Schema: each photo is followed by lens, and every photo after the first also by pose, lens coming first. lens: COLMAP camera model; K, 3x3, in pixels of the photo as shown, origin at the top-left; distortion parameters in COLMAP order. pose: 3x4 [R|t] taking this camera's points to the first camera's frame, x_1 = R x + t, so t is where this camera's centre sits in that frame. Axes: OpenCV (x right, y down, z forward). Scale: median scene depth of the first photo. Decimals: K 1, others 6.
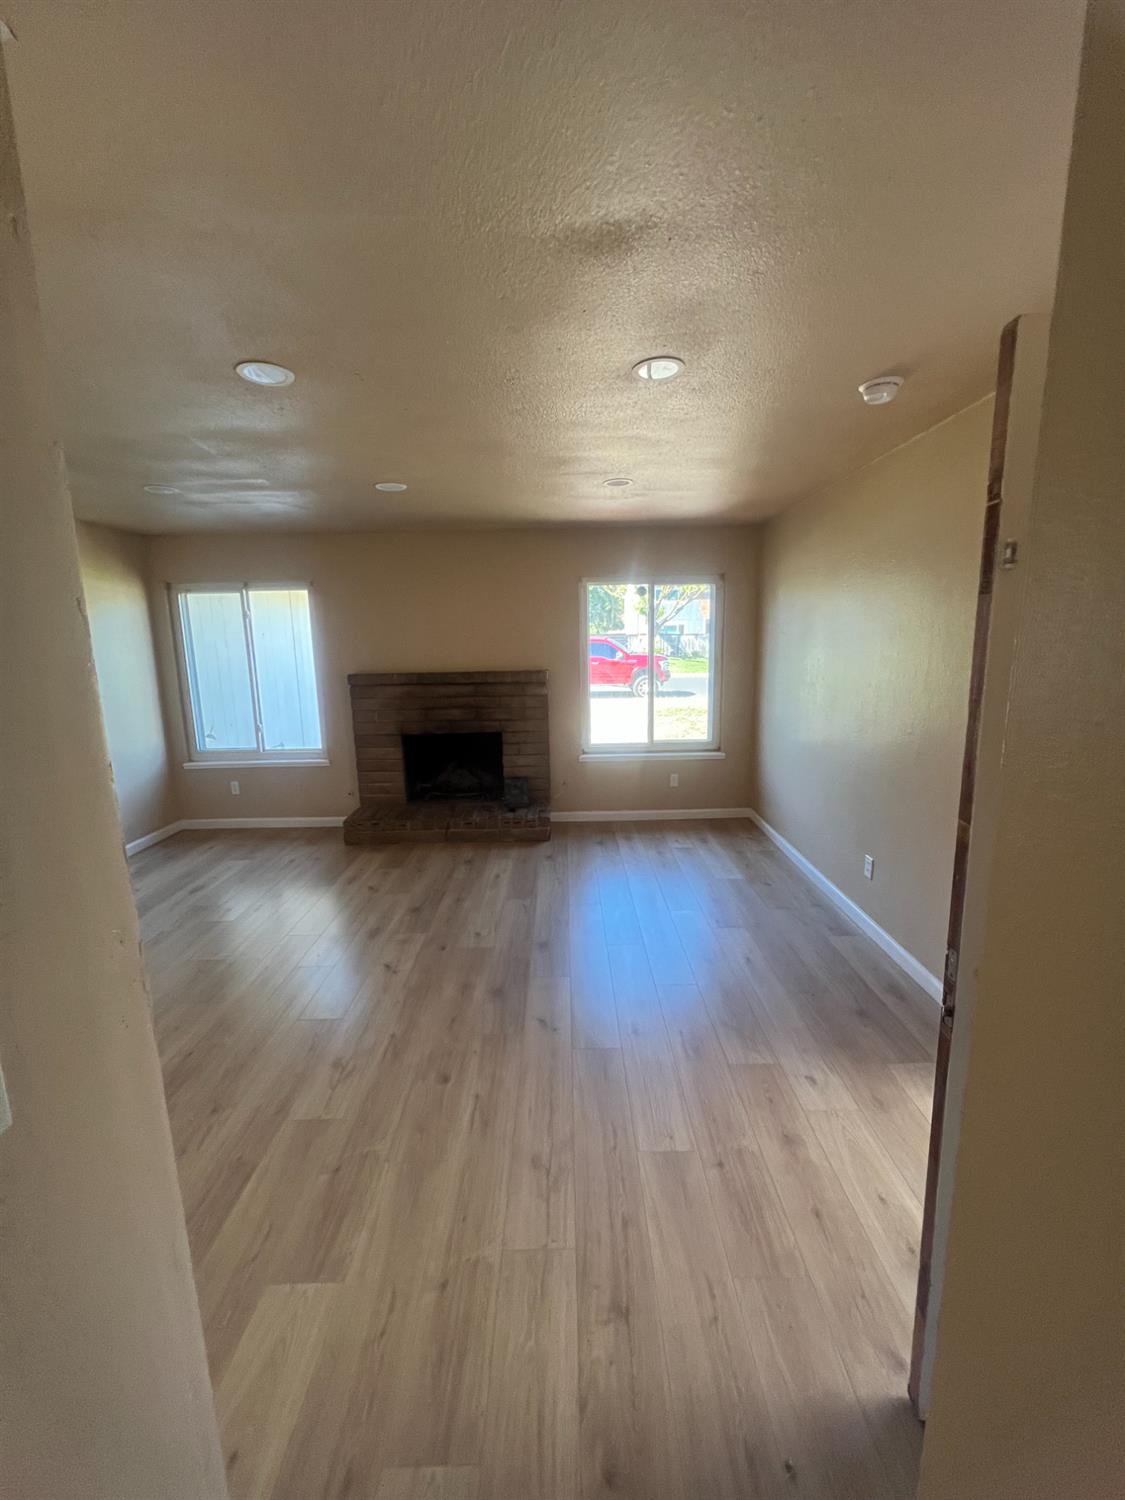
lens RADIAL K [[601.2, 0, 559.8], [0, 601.2, 741.1], [0, 0, 1]] dist [-0.000675, 0.001134]
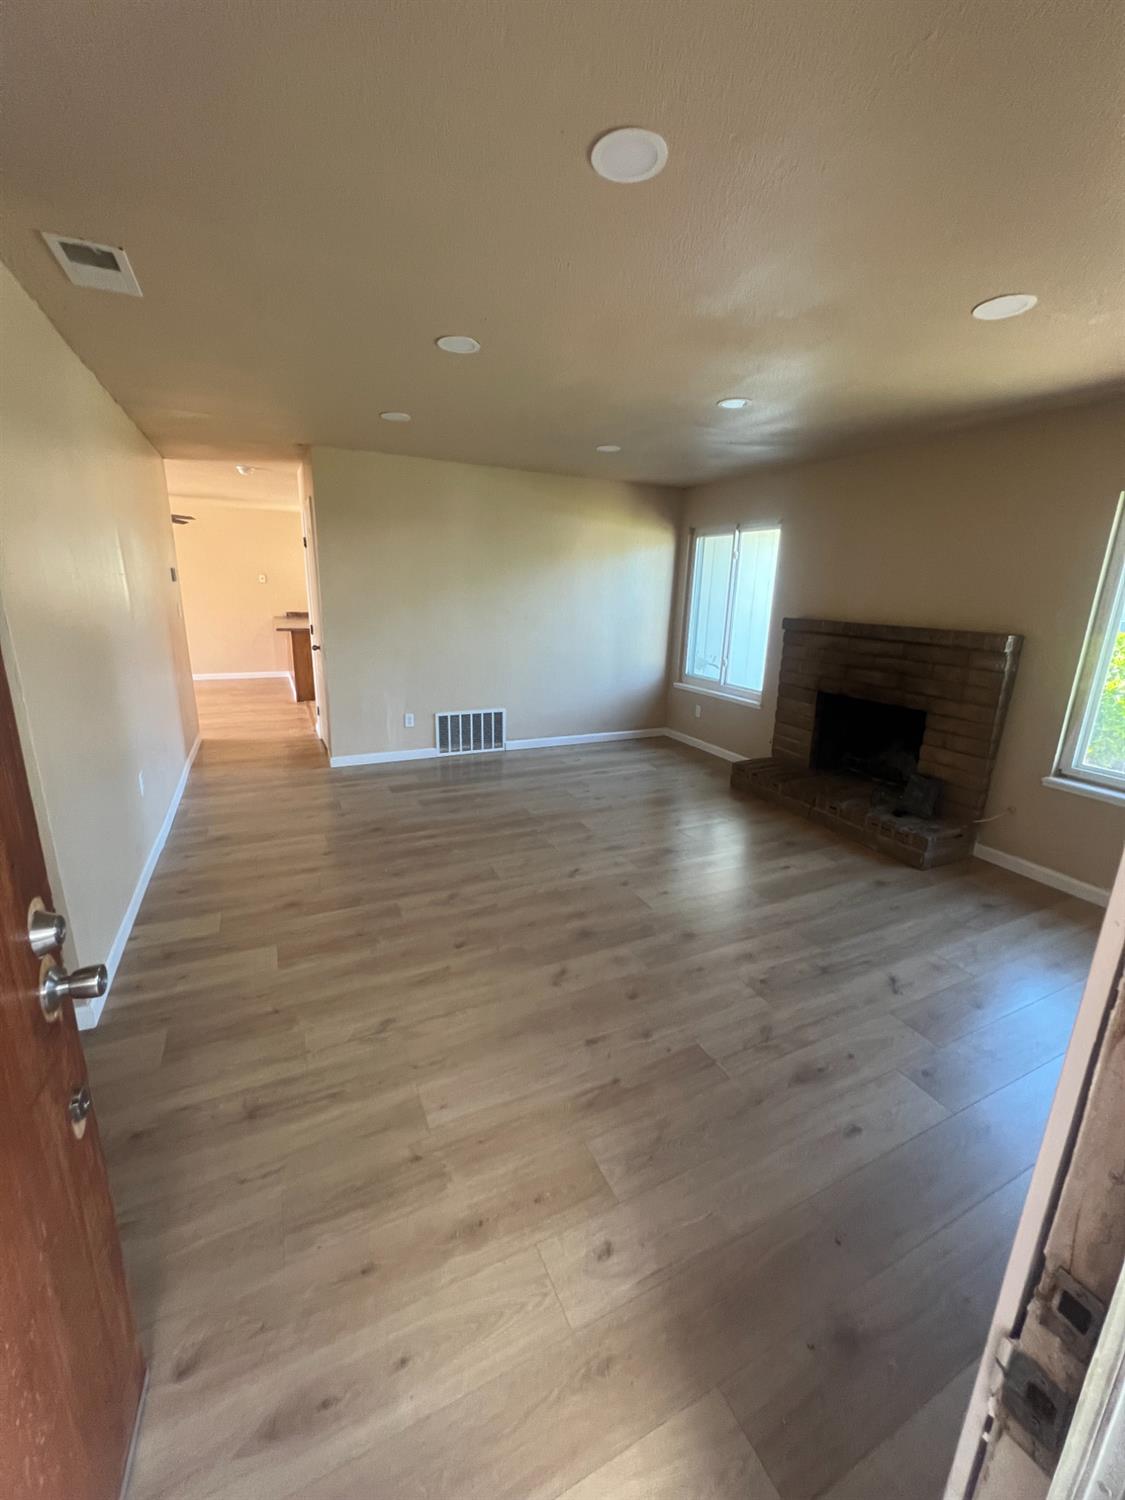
lens RADIAL K [[601.2, 0, 583.4], [0, 601.2, 748.1], [0, 0, 1]] dist [-0.000675, 0.001134]
pose [[0.439813, 0.260532, -0.859469, 0.376825], [-0.189168, 0.962402, 0.194932, -0.037457], [0.877941, 0.076850, 0.472561, 0.288362]]
